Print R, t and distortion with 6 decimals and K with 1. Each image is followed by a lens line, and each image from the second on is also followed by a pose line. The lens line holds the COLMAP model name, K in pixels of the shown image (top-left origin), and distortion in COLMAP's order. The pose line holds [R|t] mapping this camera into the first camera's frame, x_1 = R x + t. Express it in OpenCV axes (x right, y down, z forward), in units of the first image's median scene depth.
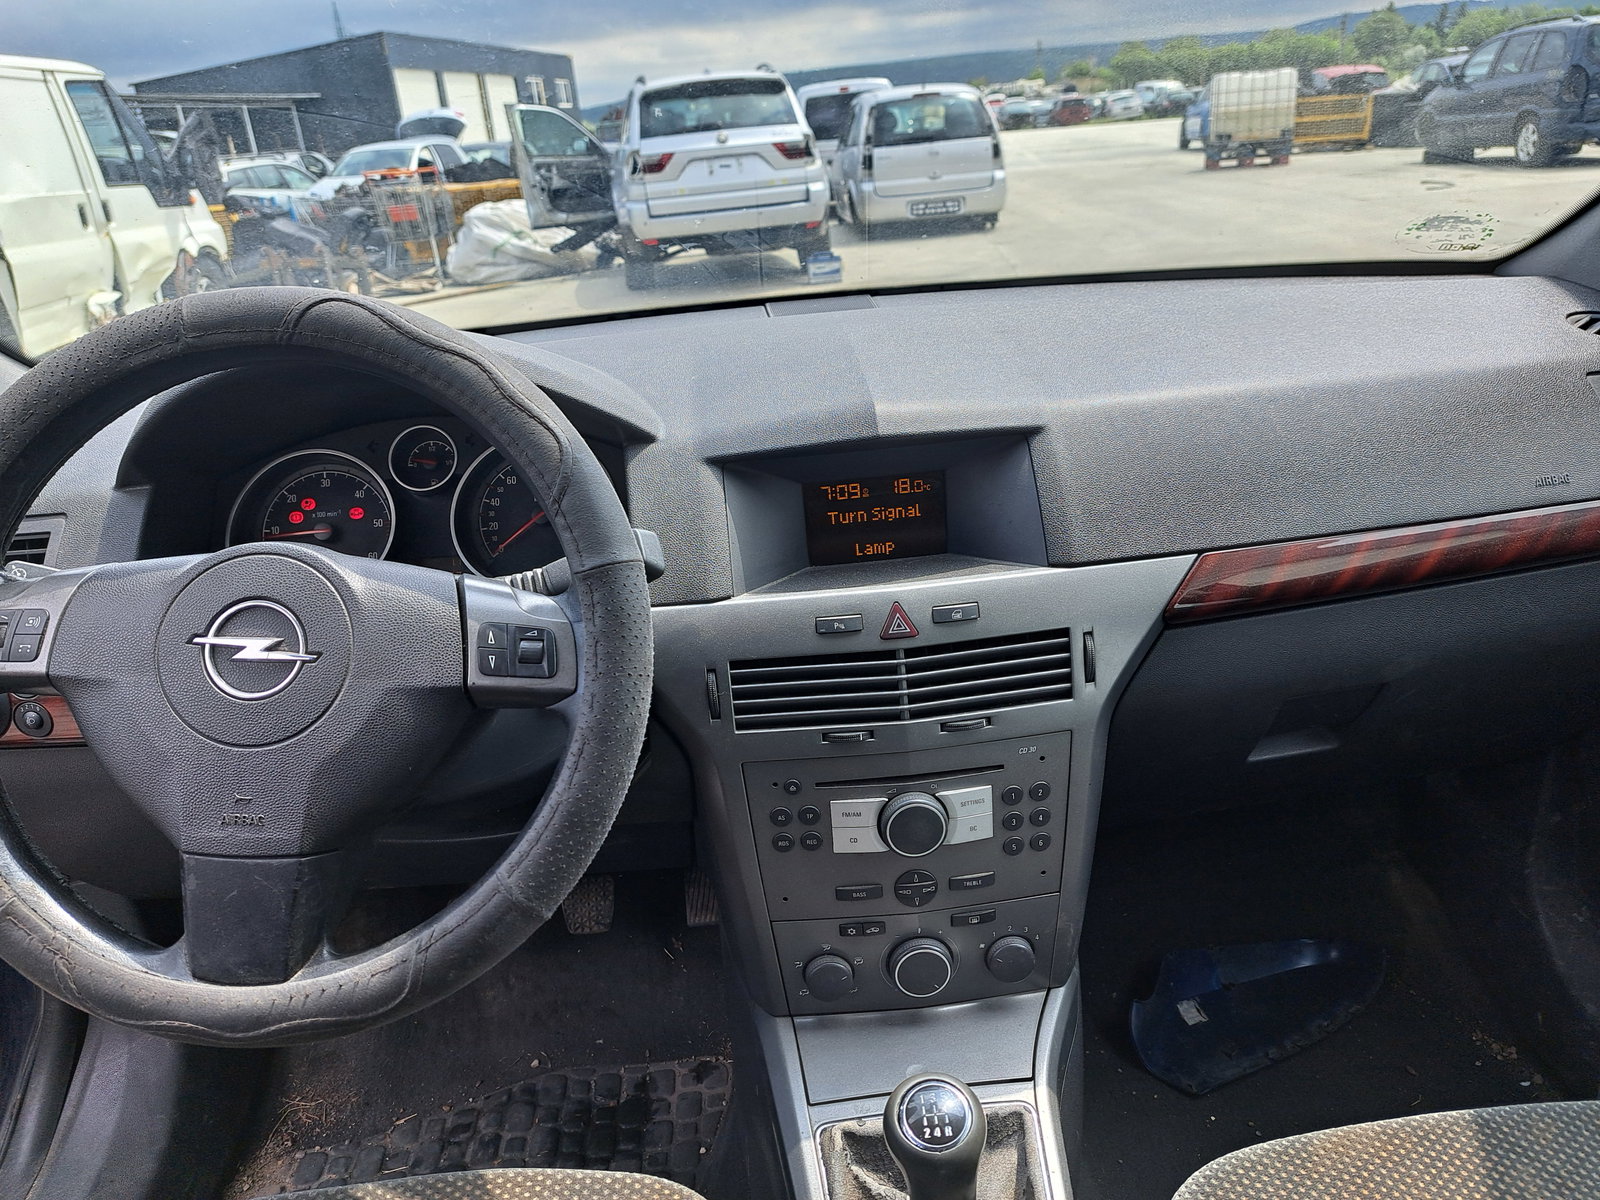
lens RADIAL K [[1088.3, 0, 799.4], [0, 1088.3, 592.6], [0, 0, 1]] dist [0.008996, -0.026595]
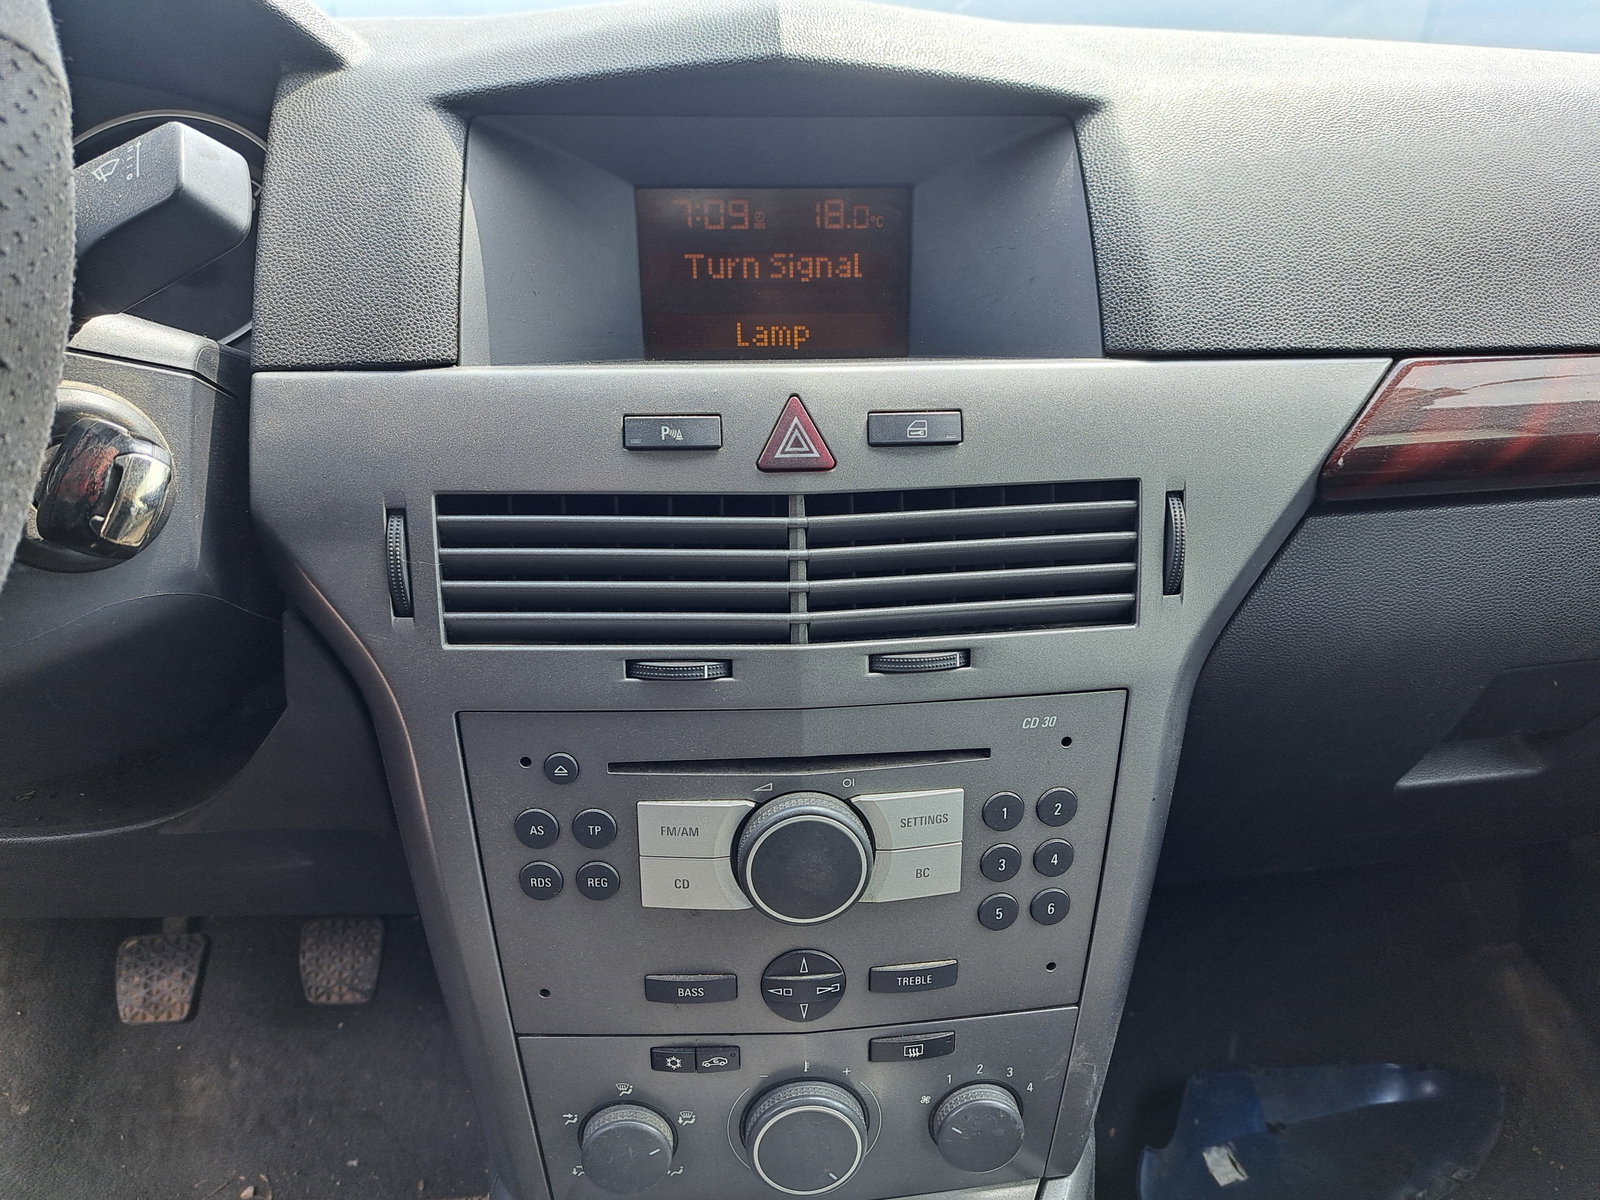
lens RADIAL K [[1088.3, 0, 811.1], [0, 1088.3, 614.6], [0, 0, 1]] dist [0.008996, -0.026595]
pose [[0.996993, 0.065963, 0.040680, 0.078721], [-0.065153, 0.997656, -0.020919, 0.109522], [-0.041965, 0.018206, 0.998953, 0.489994]]
